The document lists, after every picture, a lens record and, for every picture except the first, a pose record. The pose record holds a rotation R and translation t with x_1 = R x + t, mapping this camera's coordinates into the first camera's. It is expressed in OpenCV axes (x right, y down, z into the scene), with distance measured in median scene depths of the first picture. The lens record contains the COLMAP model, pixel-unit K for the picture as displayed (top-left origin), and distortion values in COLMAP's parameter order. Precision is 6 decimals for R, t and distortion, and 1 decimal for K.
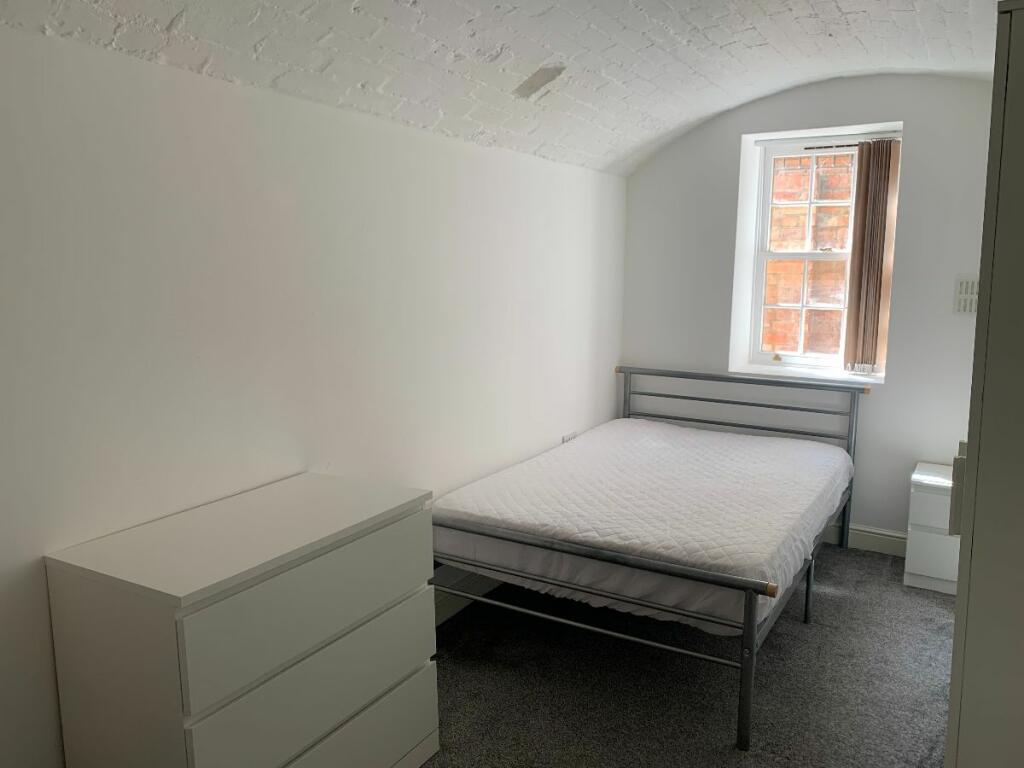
lens RADIAL K [[786.0, 0, 515.2], [0, 786.0, 385.4], [0, 0, 1]] dist [0.007856, 0.002481]
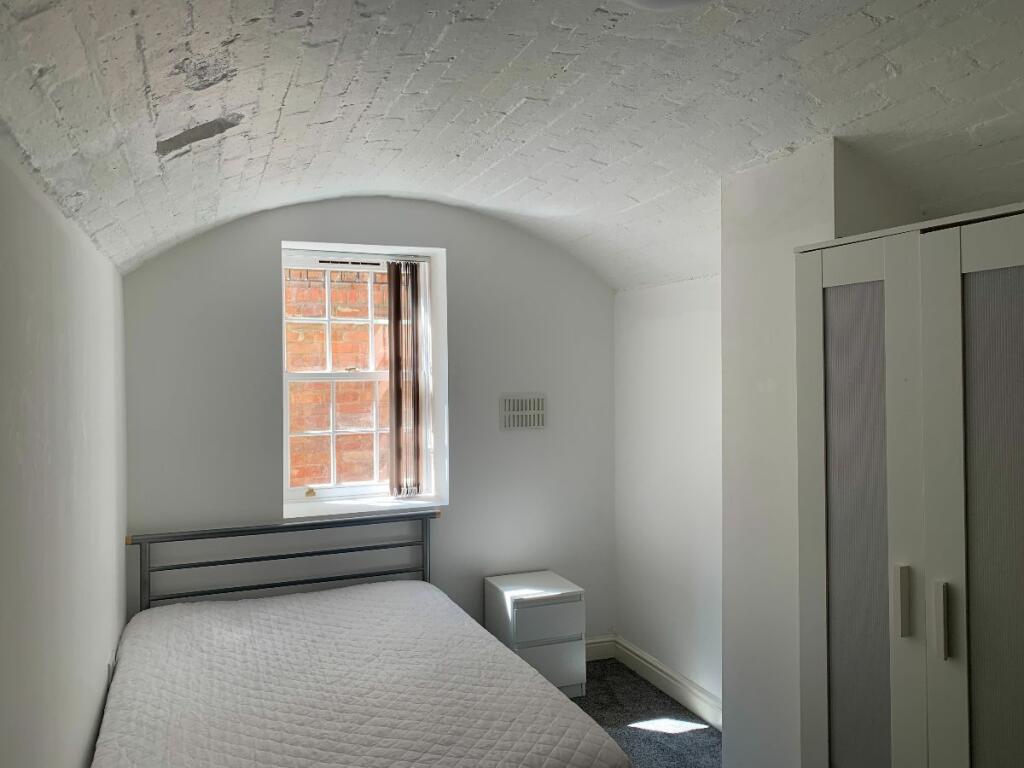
lens RADIAL K [[786.0, 0, 515.4], [0, 786.0, 376.4], [0, 0, 1]] dist [0.007856, 0.002481]
pose [[0.591977, -0.026235, 0.805528, -0.248363], [0.140085, 0.987606, -0.070782, -0.073938], [-0.793687, 0.154744, 0.588315, 0.310052]]
